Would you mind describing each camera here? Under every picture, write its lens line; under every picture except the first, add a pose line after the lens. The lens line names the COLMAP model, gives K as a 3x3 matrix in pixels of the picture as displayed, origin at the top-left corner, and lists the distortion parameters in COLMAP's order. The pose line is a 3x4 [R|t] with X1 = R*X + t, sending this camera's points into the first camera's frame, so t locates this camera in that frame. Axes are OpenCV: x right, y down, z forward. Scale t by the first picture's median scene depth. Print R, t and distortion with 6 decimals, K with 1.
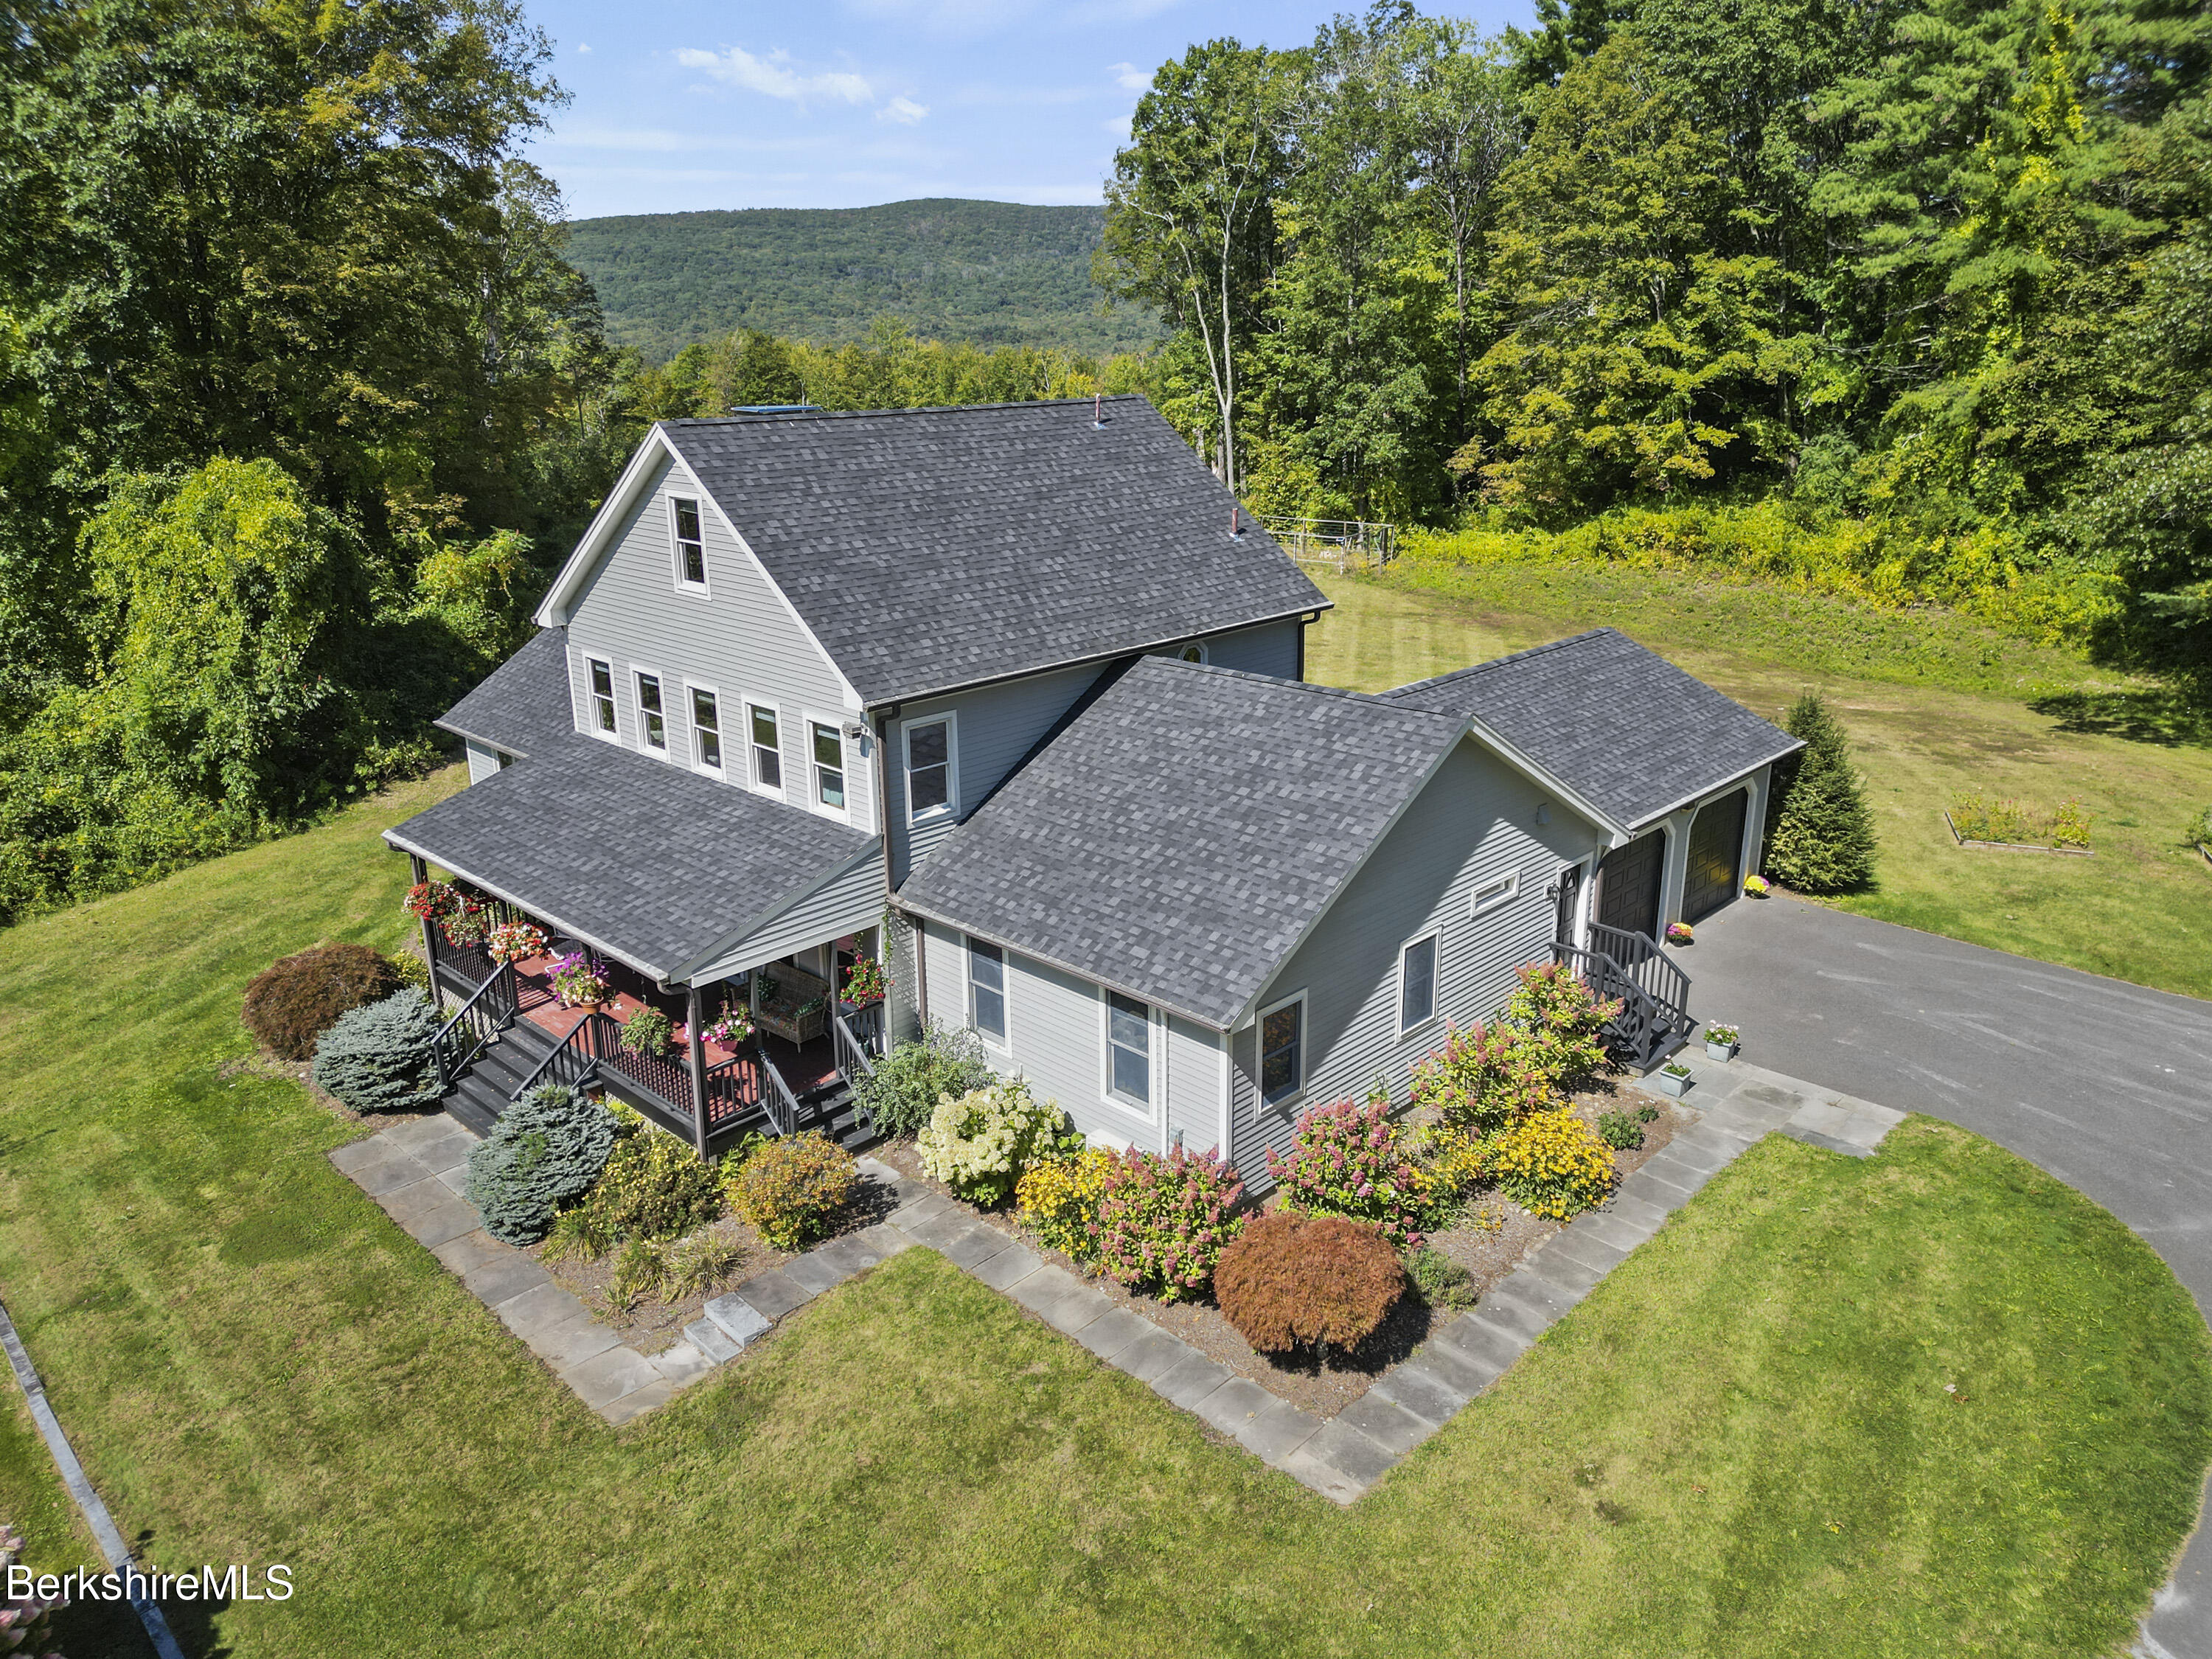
lens RADIAL K [[1575.0, 0, 1106.0], [0, 1575.0, 829.5], [0, 0, 1]] dist [0.098129, -0.052201]
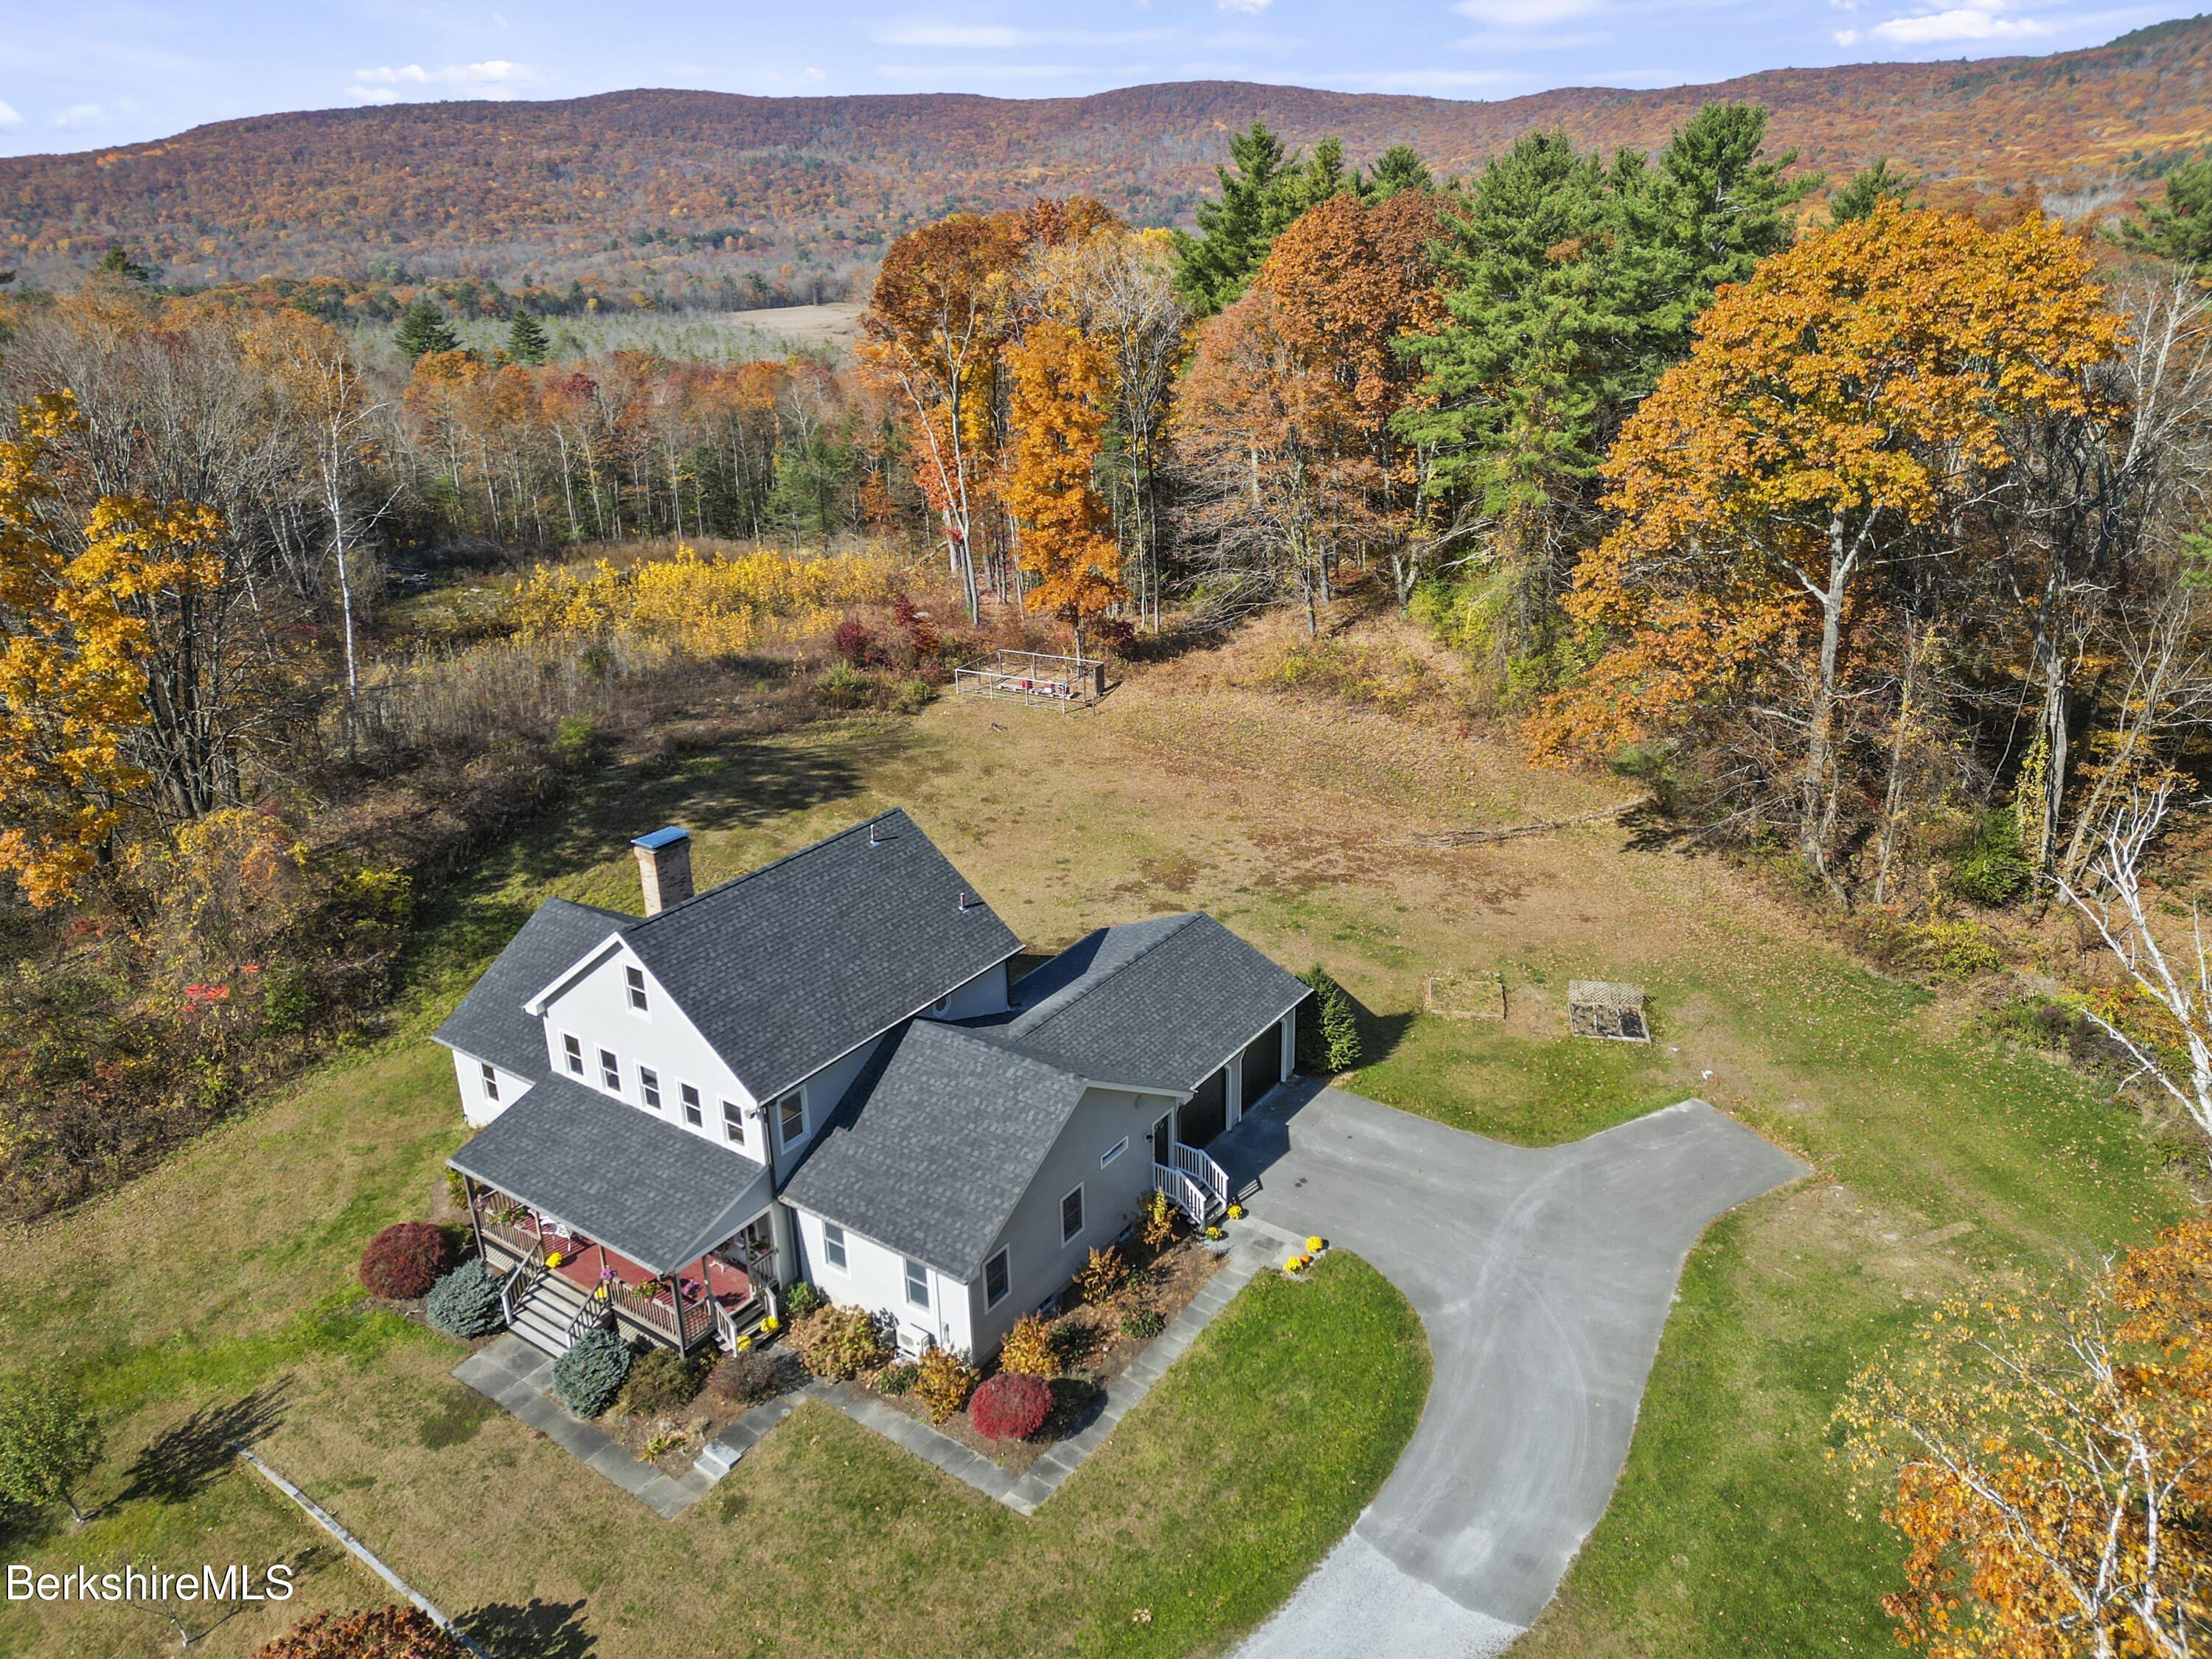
lens RADIAL K [[1575.0, 0, 1106.0], [0, 1575.0, 829.5], [0, 0, 1]] dist [0.098129, -0.052201]
pose [[0.988352, -0.072593, 0.133755, 0.021008], [0.063609, 0.995498, 0.070262, -0.466348], [-0.138254, -0.060936, 0.988520, -0.783947]]
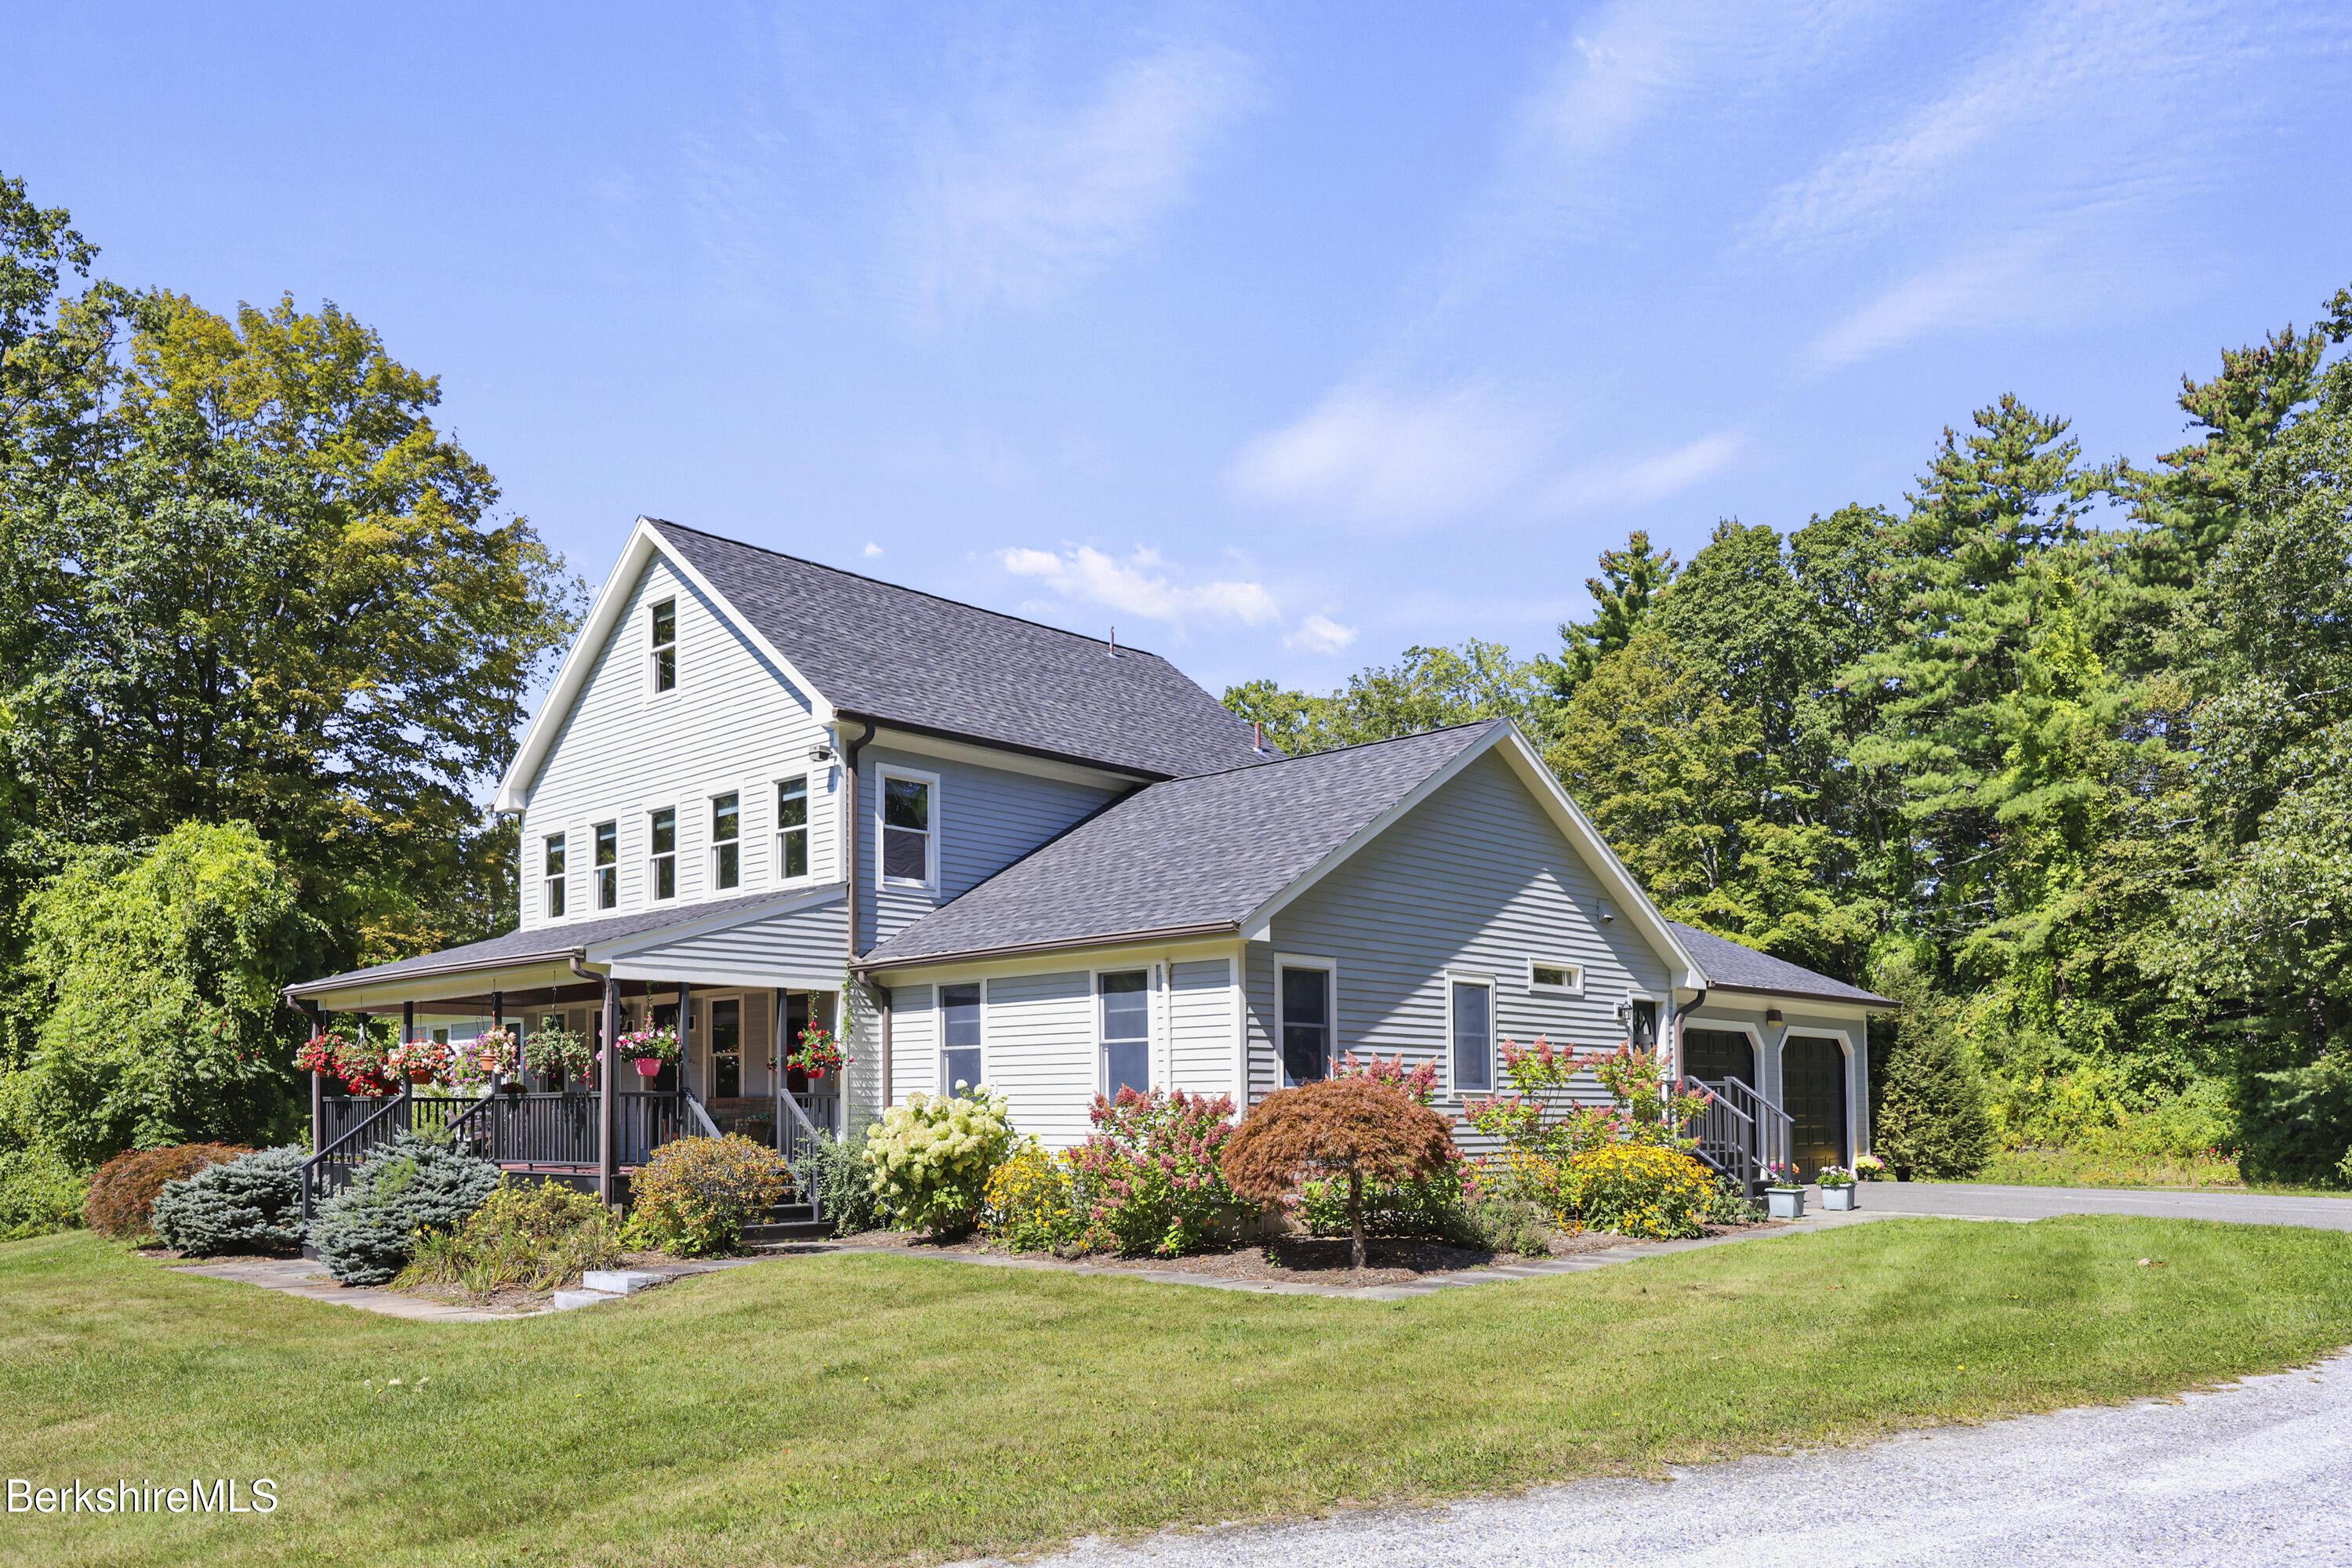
lens RADIAL K [[1739.5, 0, 1172.8], [0, 1739.5, 1027.4], [0, 0, 1]] dist [-0.009034, 0.118658]
pose [[0.999962, -0.004905, 0.007201, 0.030114], [0.007067, 0.939966, -0.341196, 0.402174], [-0.005095, 0.341234, 0.939965, 0.120897]]
